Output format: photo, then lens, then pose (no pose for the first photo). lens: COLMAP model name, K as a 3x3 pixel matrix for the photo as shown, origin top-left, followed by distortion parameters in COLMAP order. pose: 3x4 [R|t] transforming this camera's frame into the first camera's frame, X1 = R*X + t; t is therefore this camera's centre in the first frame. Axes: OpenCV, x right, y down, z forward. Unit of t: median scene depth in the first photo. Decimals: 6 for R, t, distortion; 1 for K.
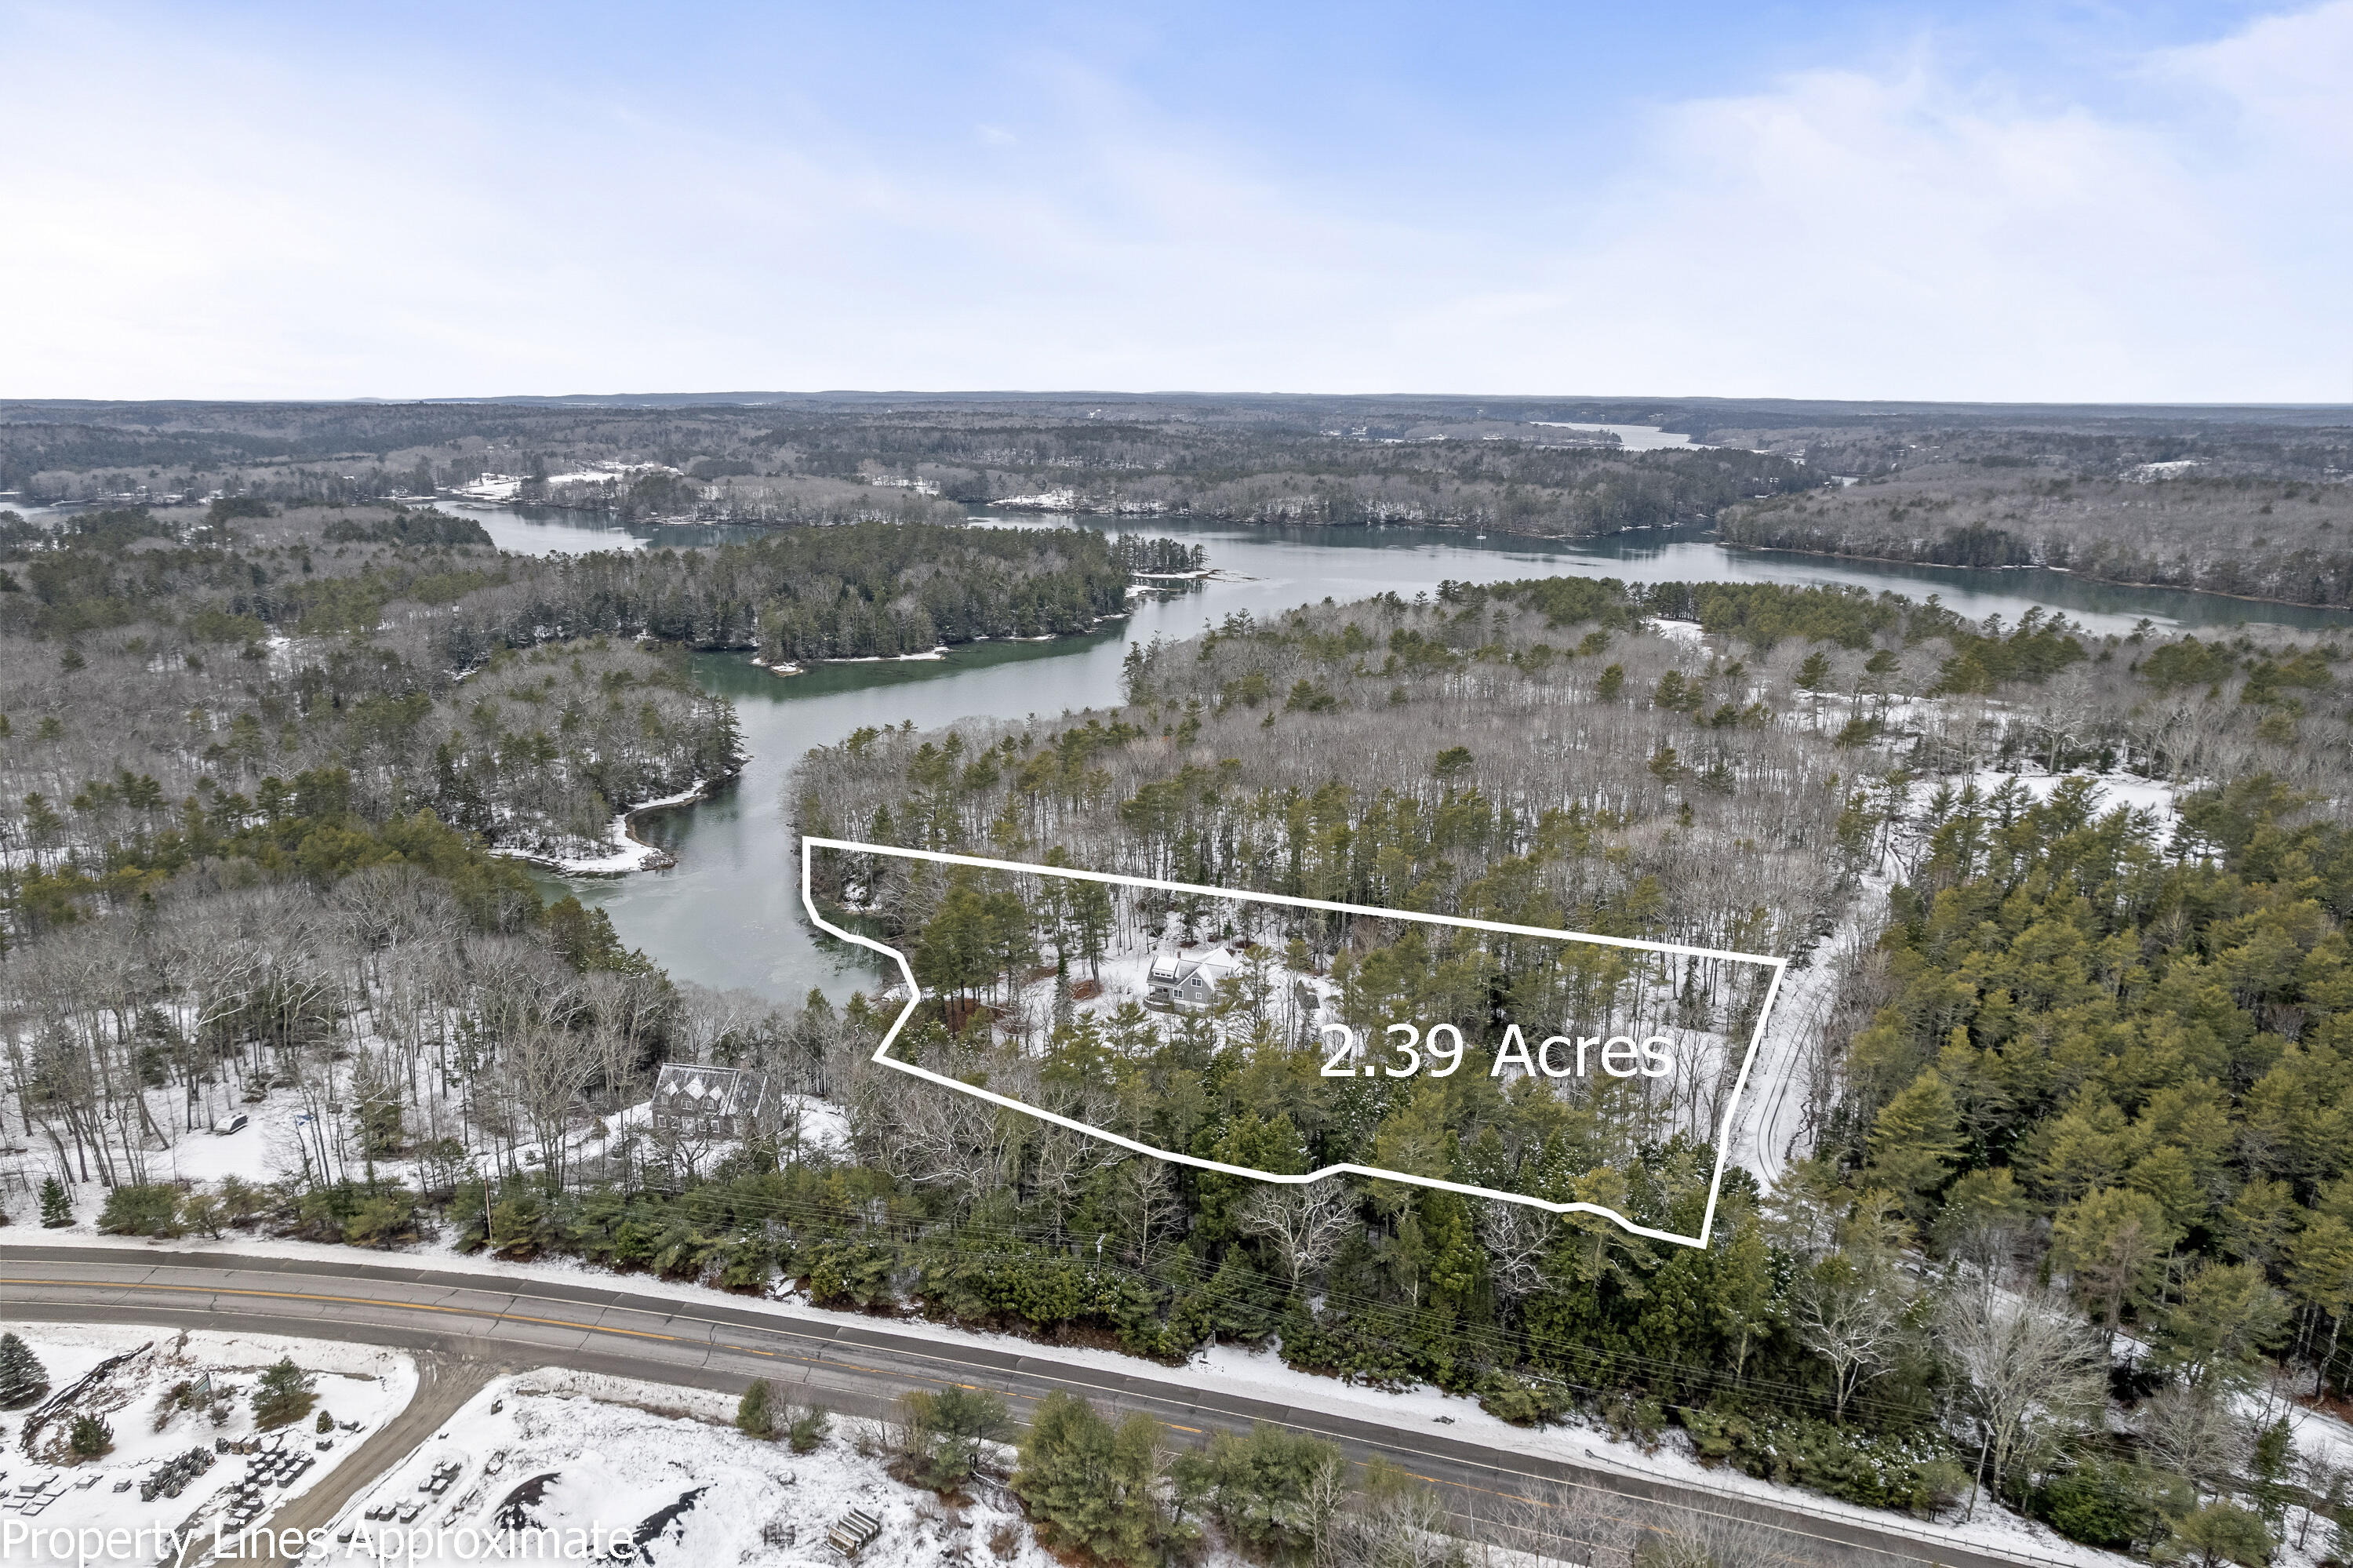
lens RADIAL K [[1501.3, 0, 1176.5], [0, 1501.3, 784.0], [0, 0, 1]] dist [-0.062044, 0.055076]
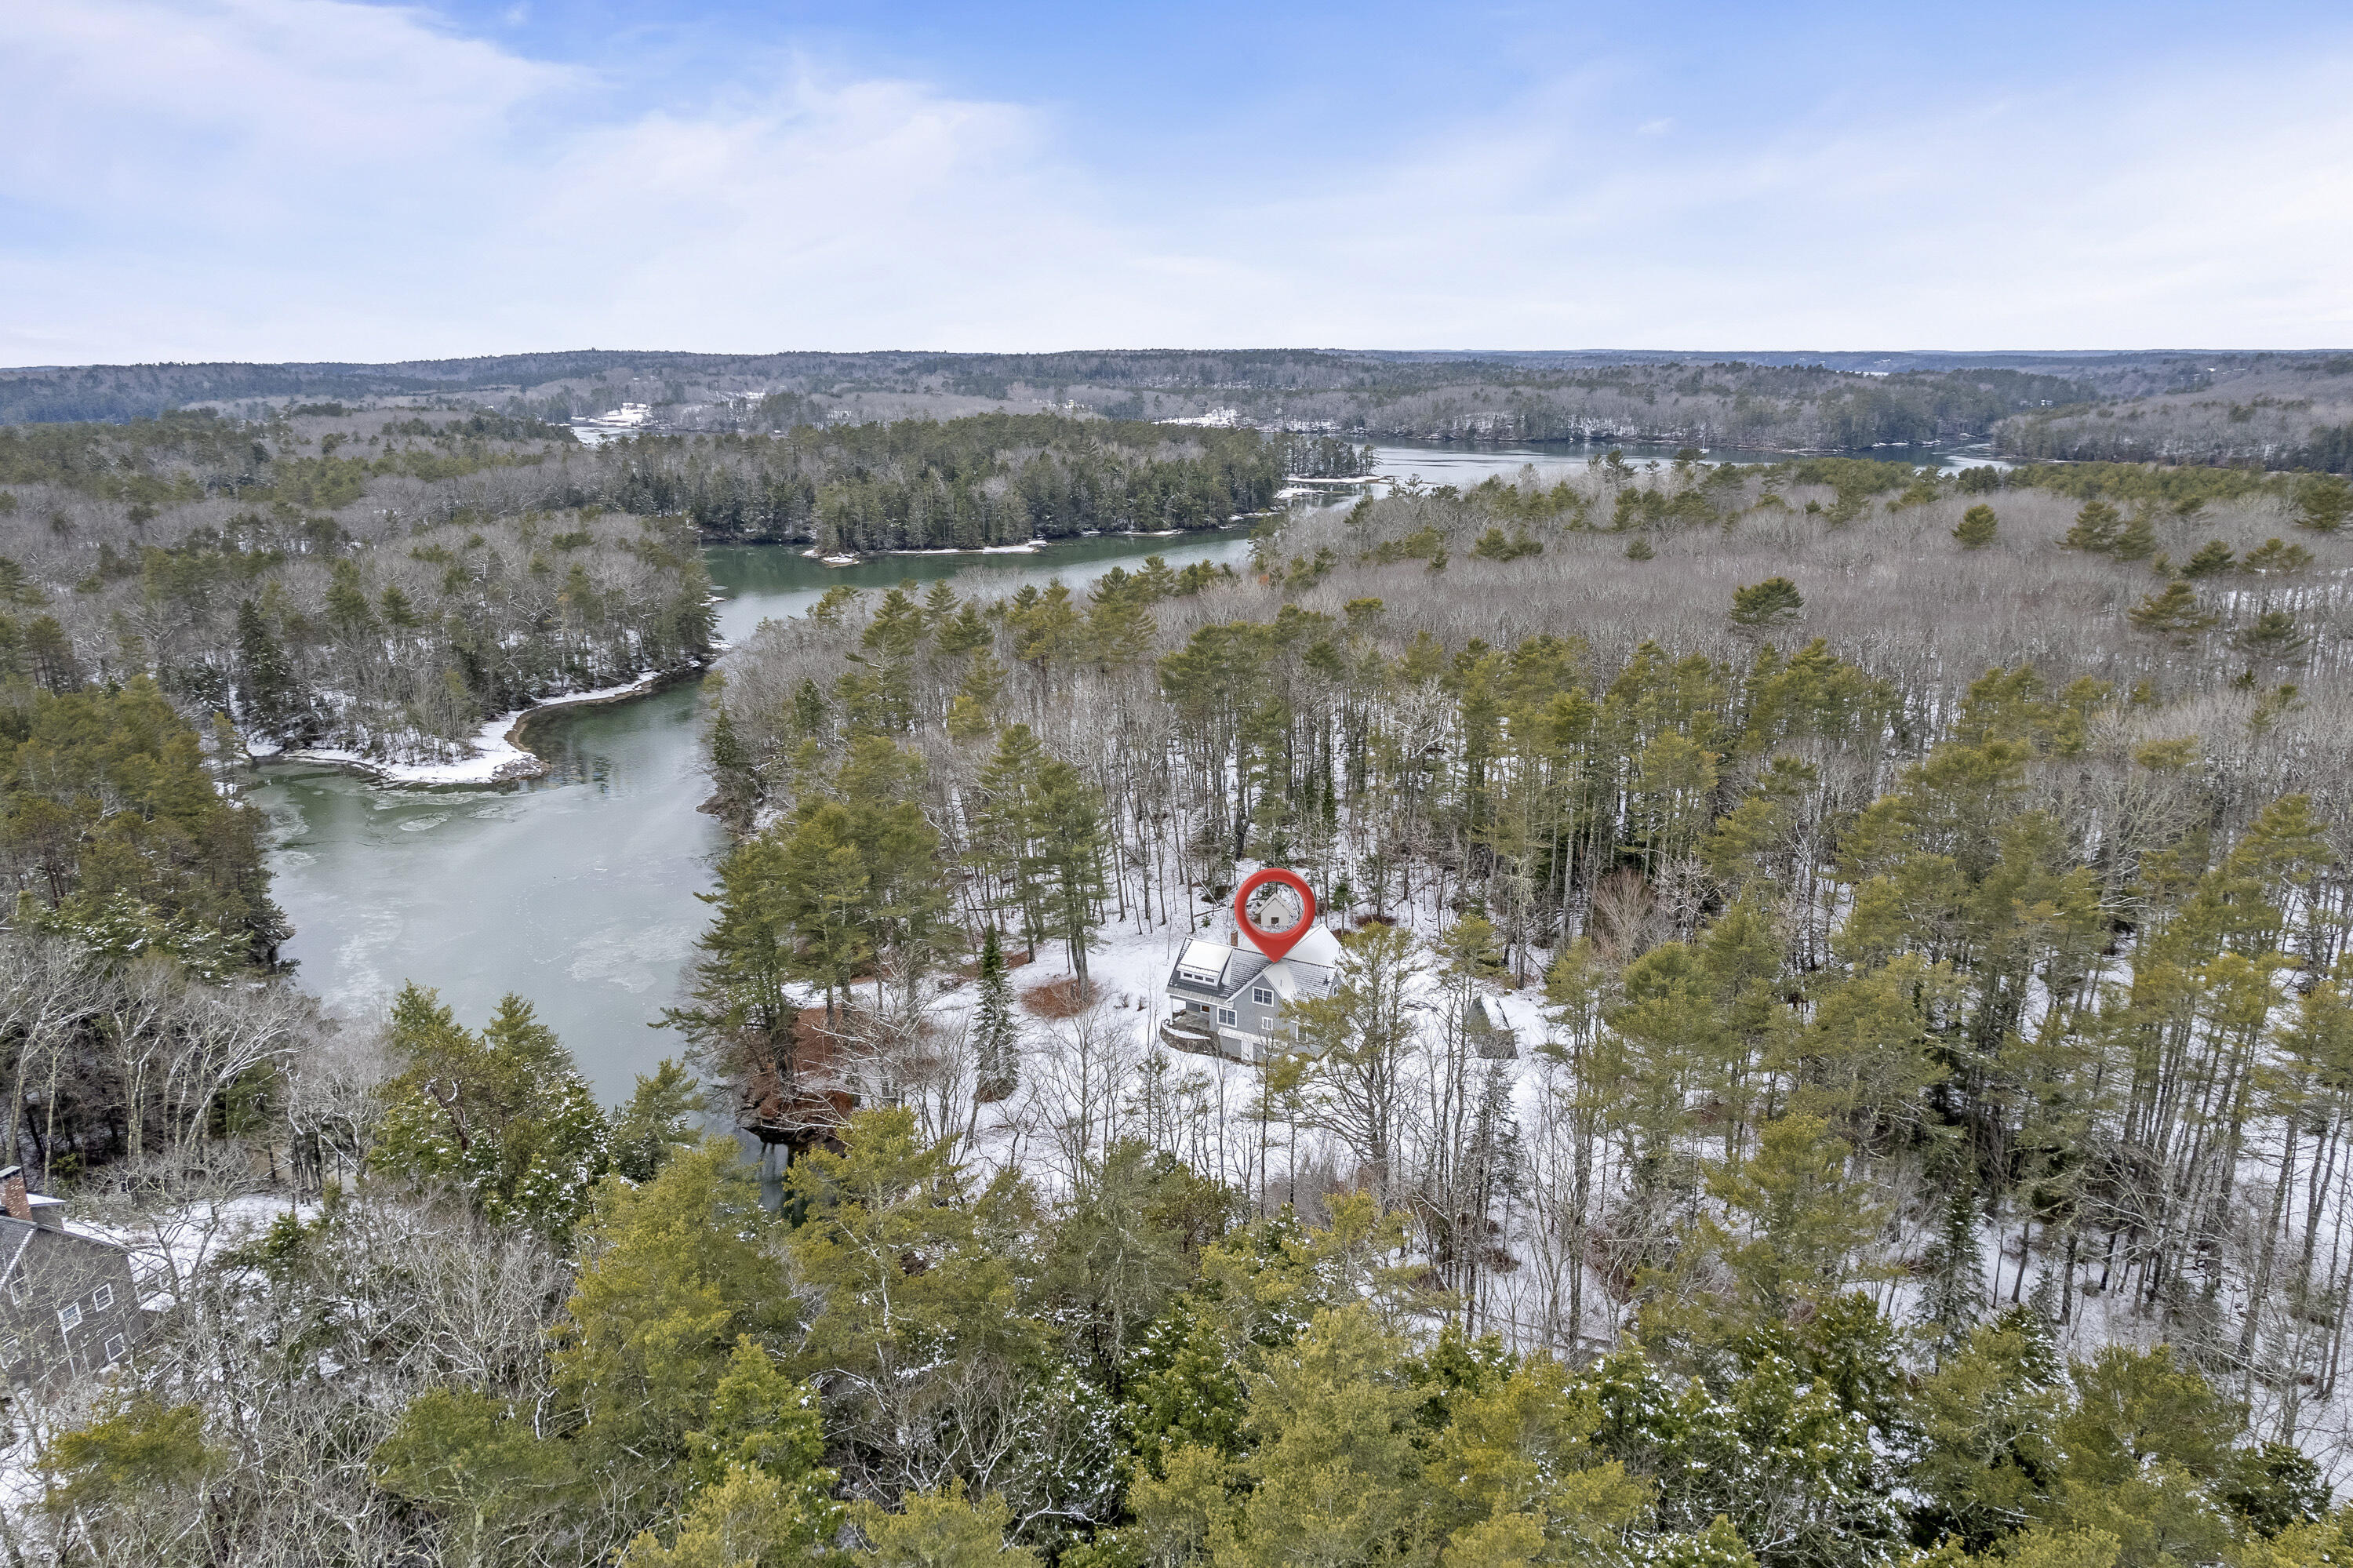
lens RADIAL K [[1511.5, 0, 1183.3], [0, 1511.5, 781.2], [0, 0, 1]] dist [-0.070570, 0.056504]
pose [[0.993195, 0.022210, -0.114325, 0.016742], [-0.020091, 0.999605, 0.019652, 0.021104], [0.114716, -0.017222, 0.993249, 0.202570]]
